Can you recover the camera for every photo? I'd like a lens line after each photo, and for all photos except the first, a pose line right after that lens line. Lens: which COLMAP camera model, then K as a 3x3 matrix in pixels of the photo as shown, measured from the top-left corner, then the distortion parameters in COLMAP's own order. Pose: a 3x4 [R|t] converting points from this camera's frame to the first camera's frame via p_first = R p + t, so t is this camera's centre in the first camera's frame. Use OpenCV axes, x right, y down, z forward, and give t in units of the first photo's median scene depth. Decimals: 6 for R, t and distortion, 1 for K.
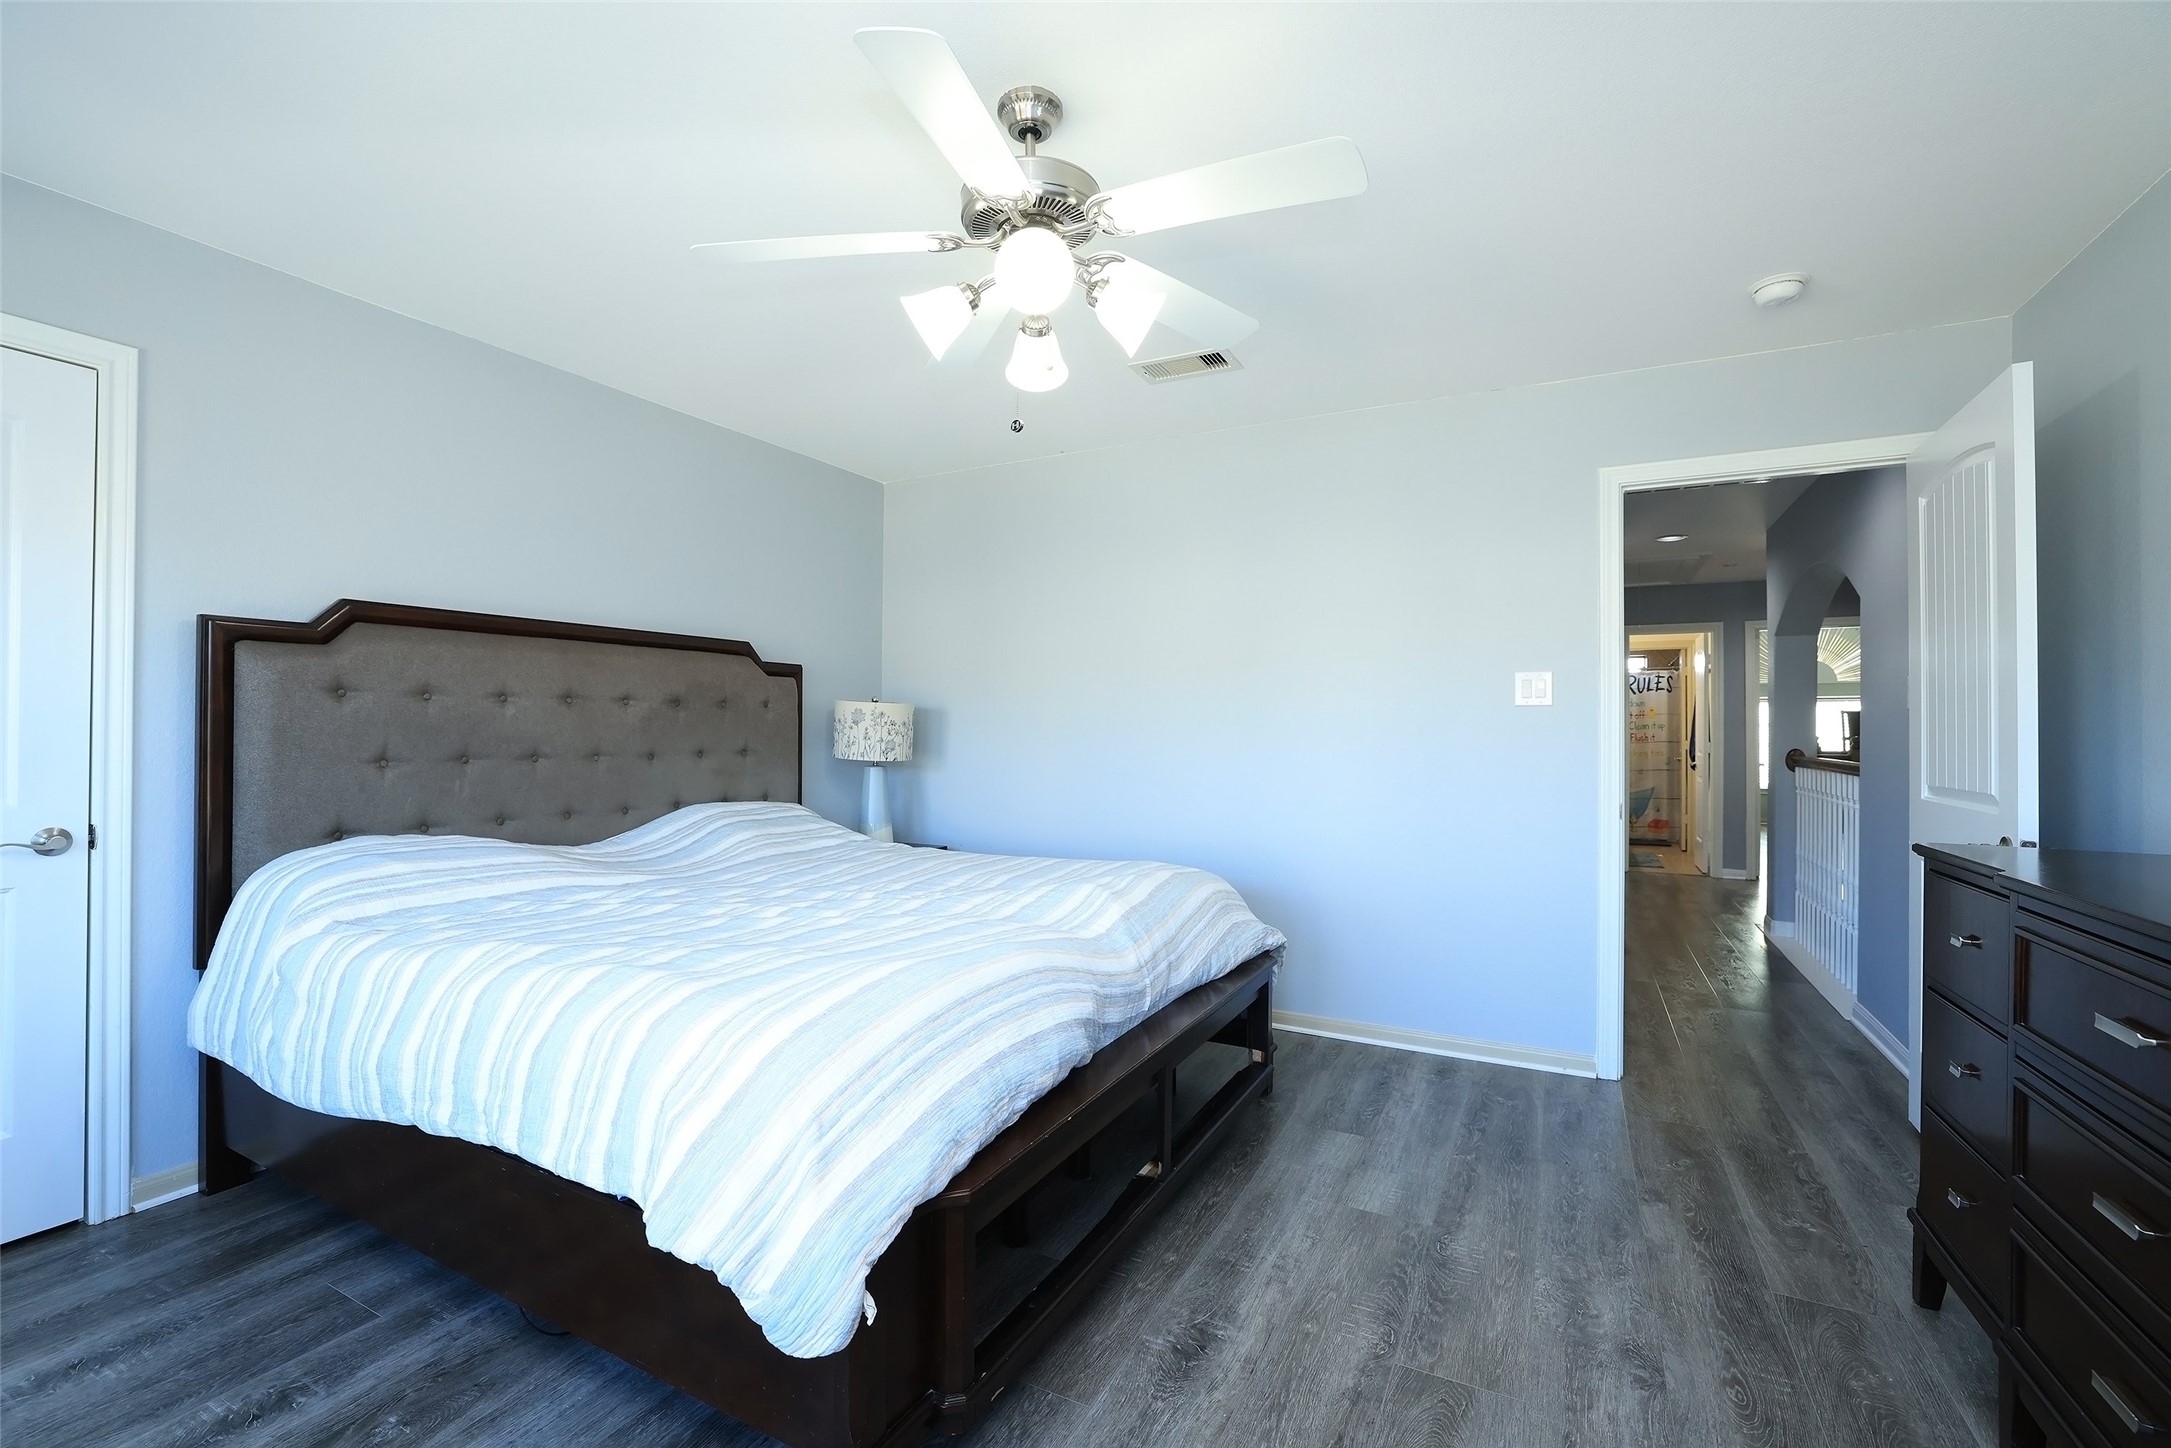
lens RADIAL K [[946.2, 0, 1084.6], [0, 946.2, 725.6], [0, 0, 1]] dist [-0.000921, 0.000032]
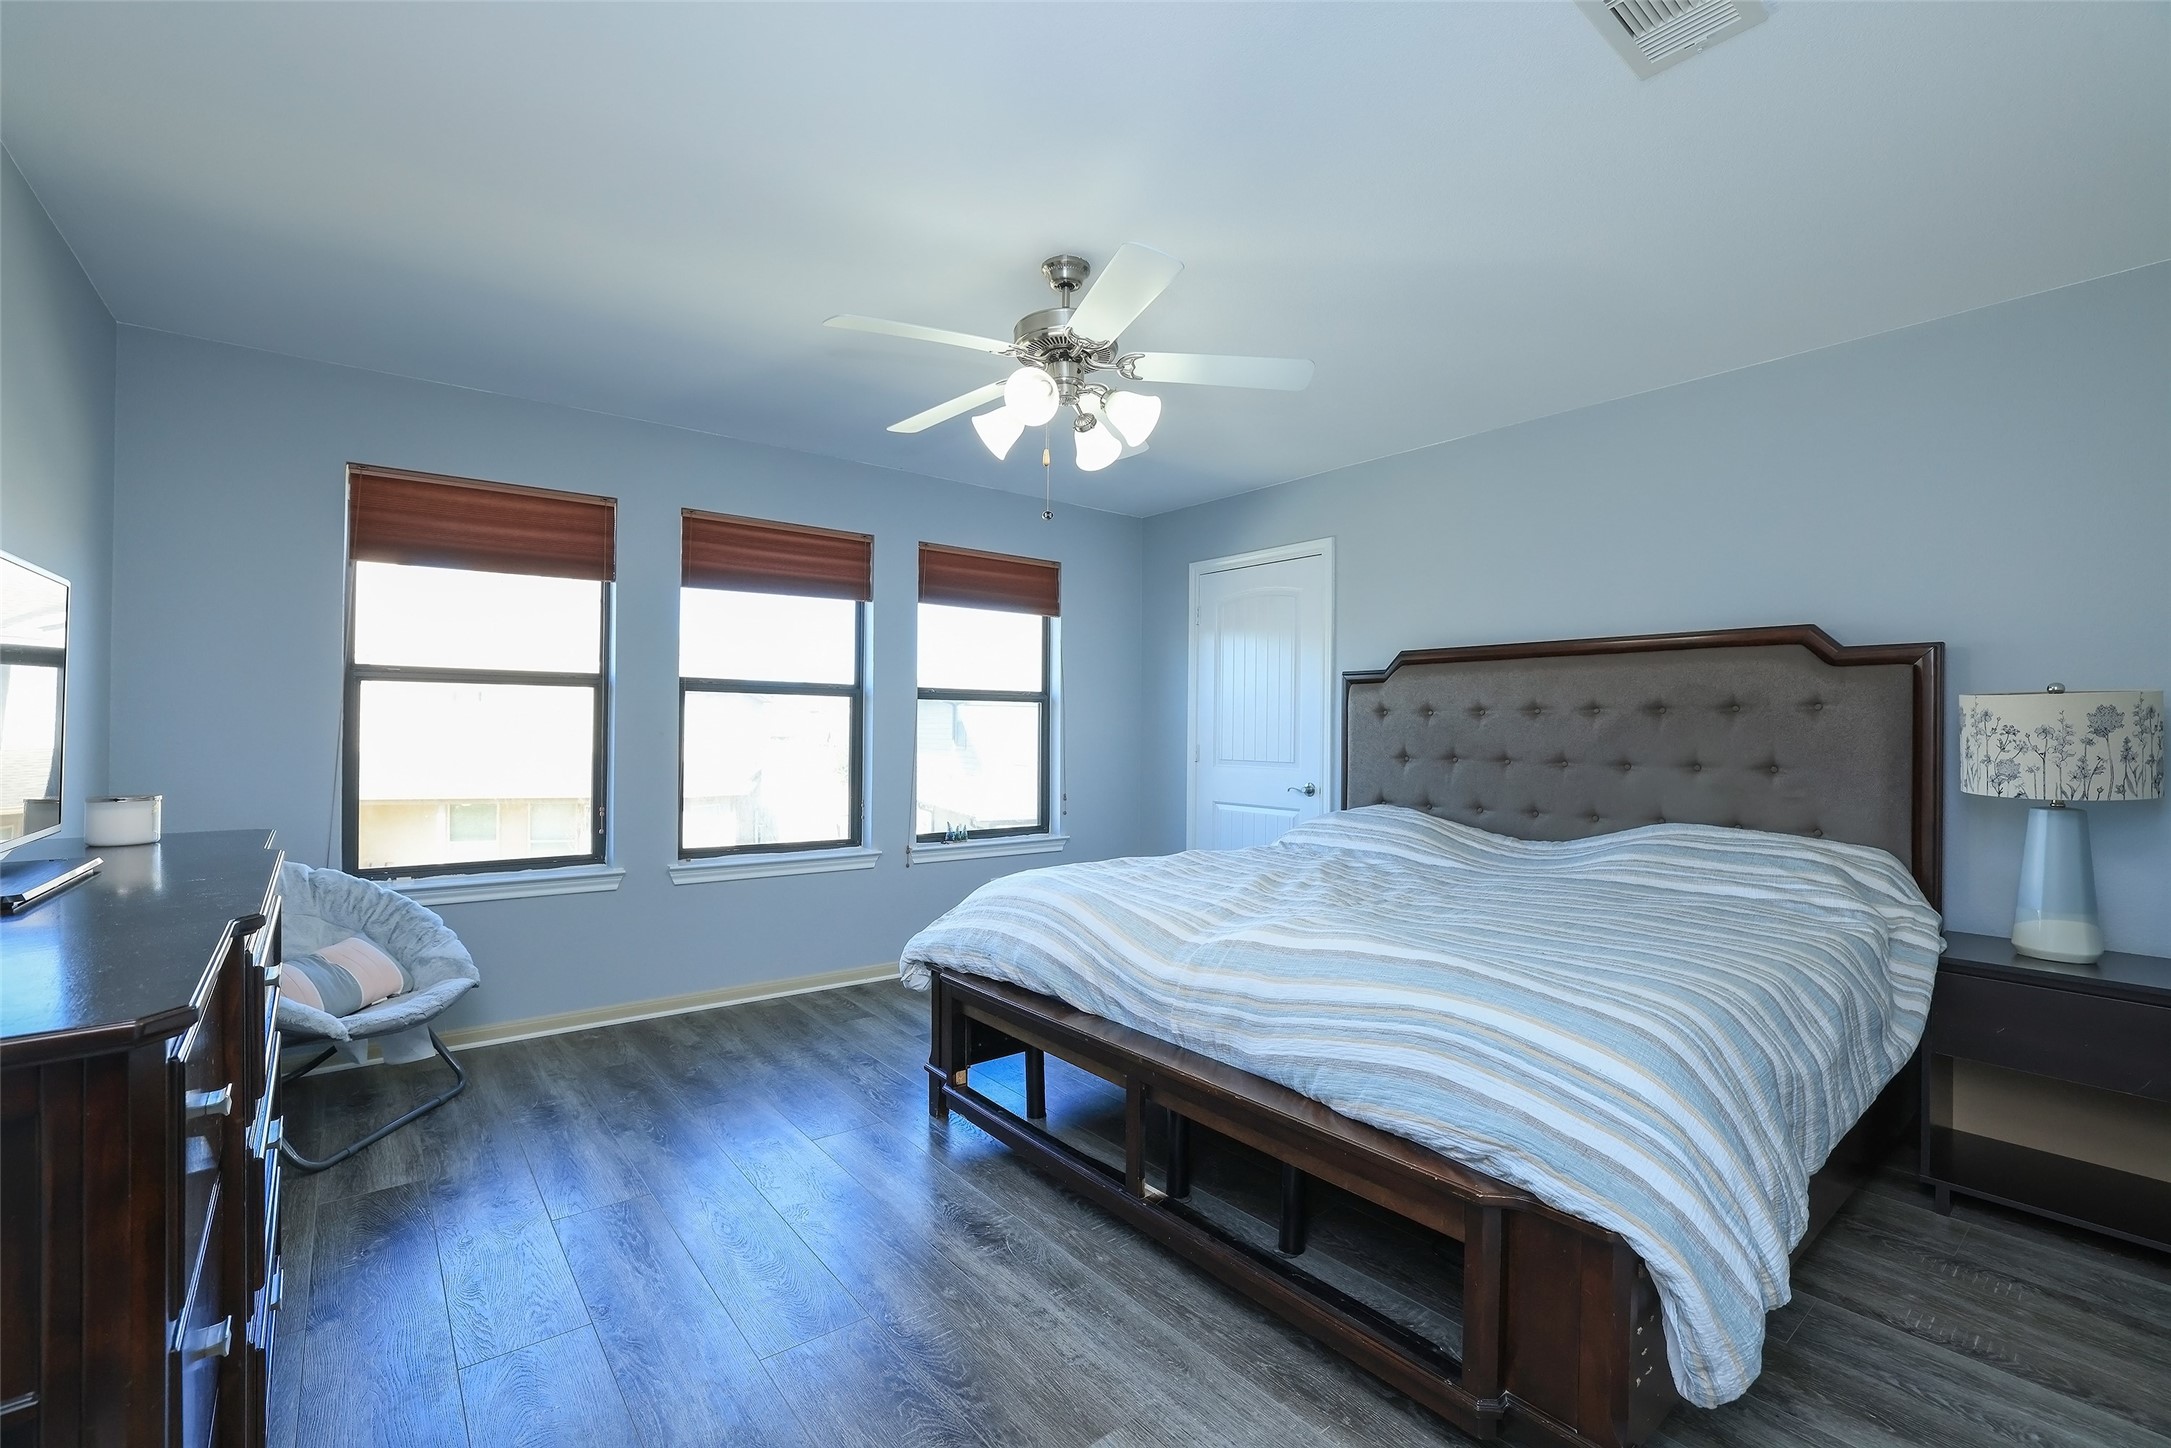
lens RADIAL K [[946.2, 0, 1080.2], [0, 946.2, 728.6], [0, 0, 1]] dist [-0.000921, 0.000032]
pose [[-0.415881, -0.012820, -0.909329, 0.846223], [-0.008892, 0.999910, -0.010031, 0.011219], [0.909376, 0.003914, -0.415957, 1.159168]]
